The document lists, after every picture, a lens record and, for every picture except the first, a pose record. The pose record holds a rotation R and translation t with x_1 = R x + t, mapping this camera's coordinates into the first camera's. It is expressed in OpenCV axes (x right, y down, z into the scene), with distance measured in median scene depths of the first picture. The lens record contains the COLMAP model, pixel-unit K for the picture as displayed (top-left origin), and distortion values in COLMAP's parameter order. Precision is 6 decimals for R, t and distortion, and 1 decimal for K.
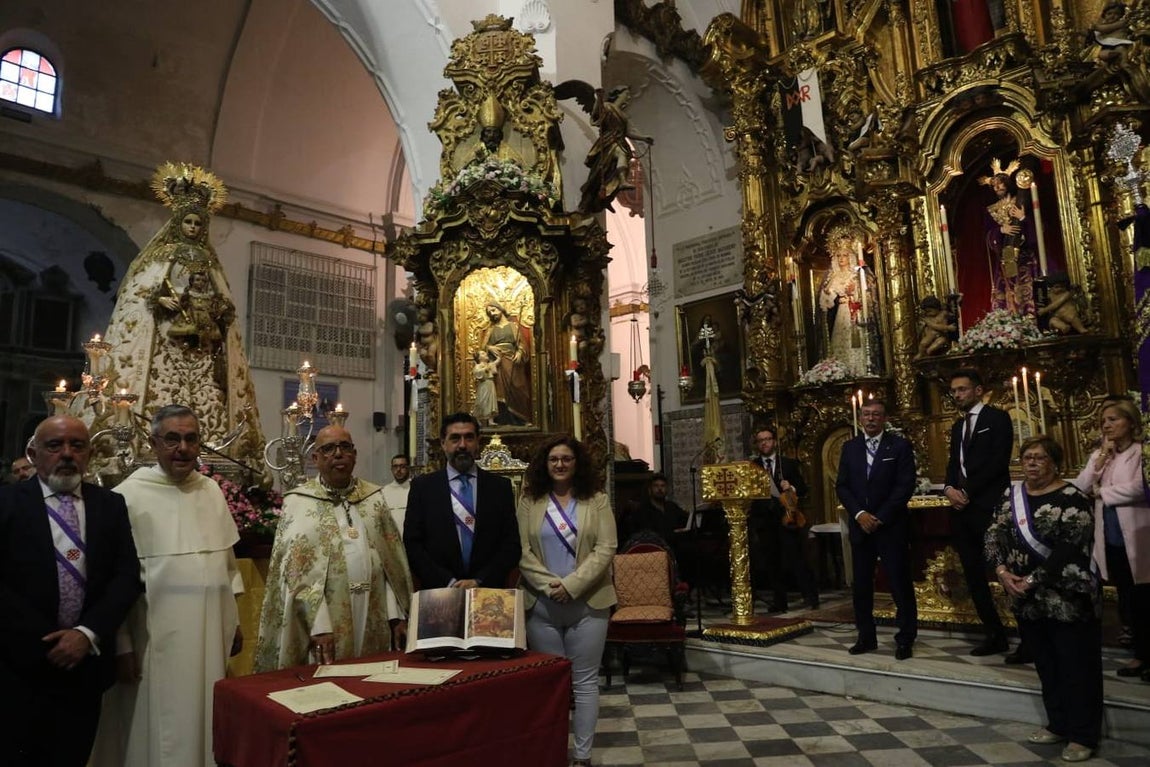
lens RADIAL K [[773.0, 0, 563.2], [0, 773.0, 376.1], [0, 0, 1]] dist [-0.115988, 0.071702]
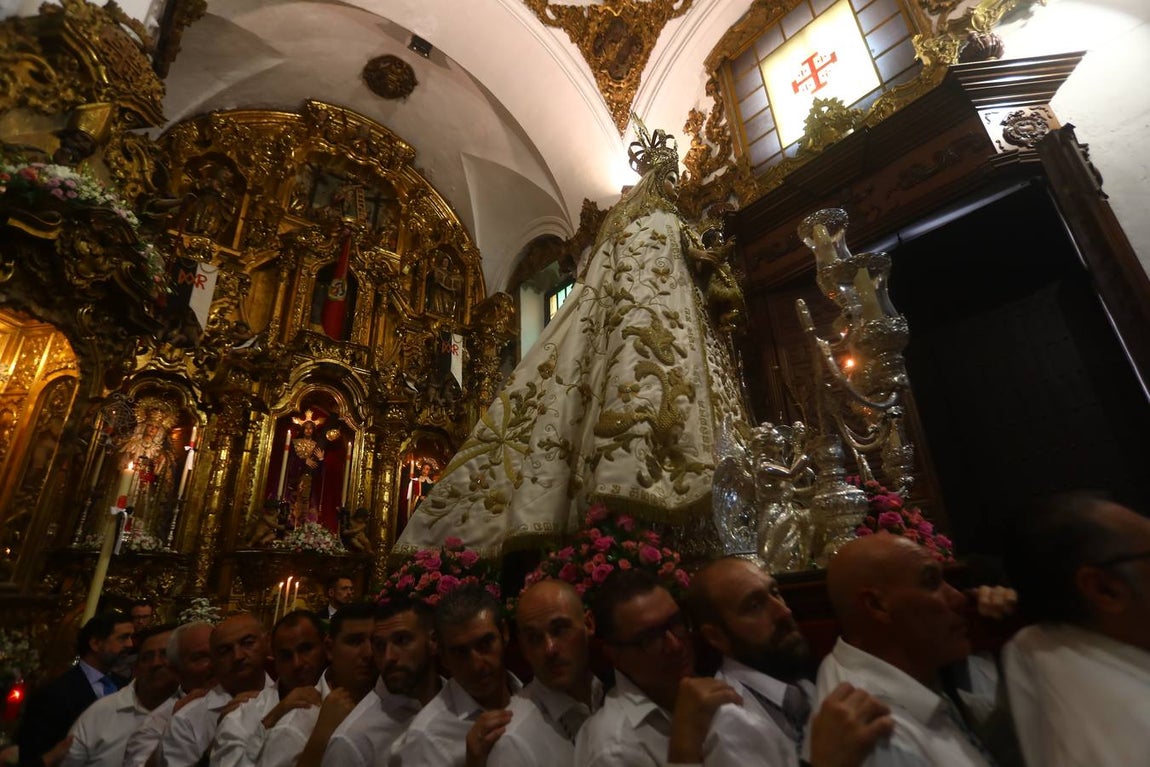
lens RADIAL K [[565.7, 0, 576.1], [0, 565.7, 382.4], [0, 0, 1]] dist [-0.074027, 0.036792]
pose [[0.040688, 0.415756, 0.908565, -0.404685], [-0.115861, 0.905148, -0.409004, 0.037654], [-0.992432, -0.088625, 0.084999, 0.432225]]
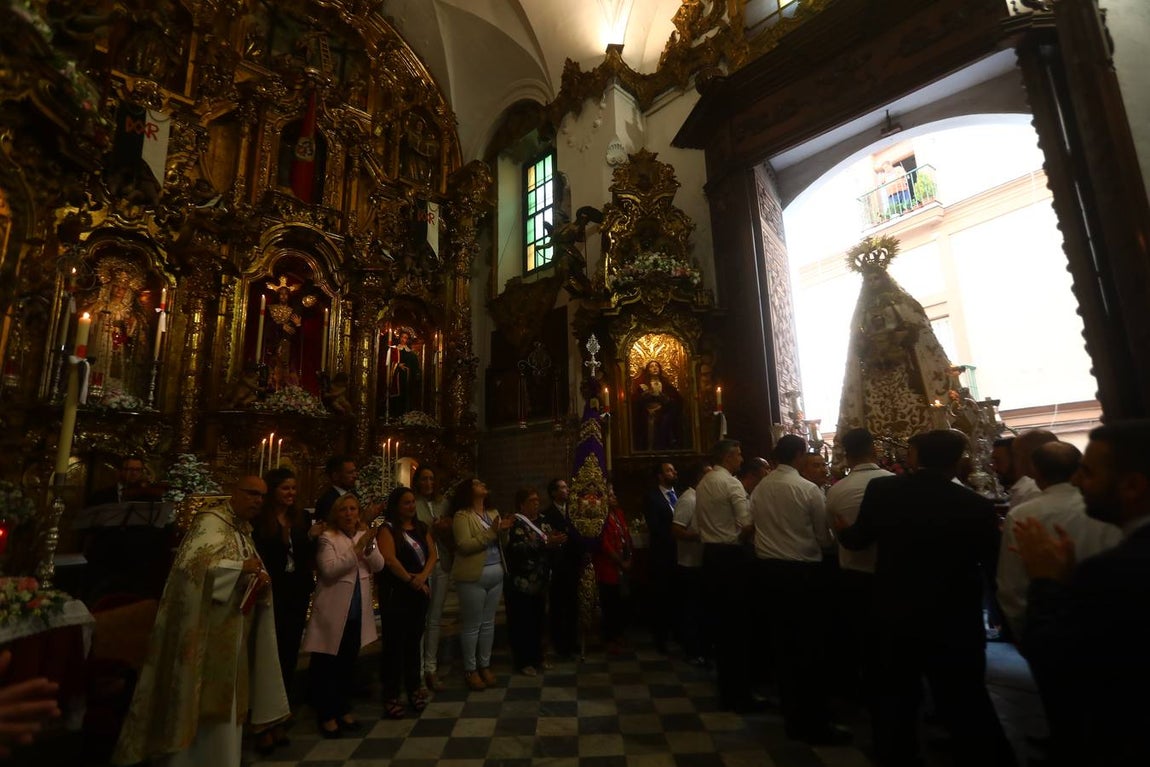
lens RADIAL K [[535.6, 0, 576.2], [0, 535.6, 381.8], [0, 0, 1]] dist [-0.064398, 0.025948]
pose [[-0.014761, 0.213879, 0.976749, -0.372046], [-0.126518, 0.968604, -0.214007, 0.046824], [-0.991854, -0.126735, 0.012762, 0.435455]]
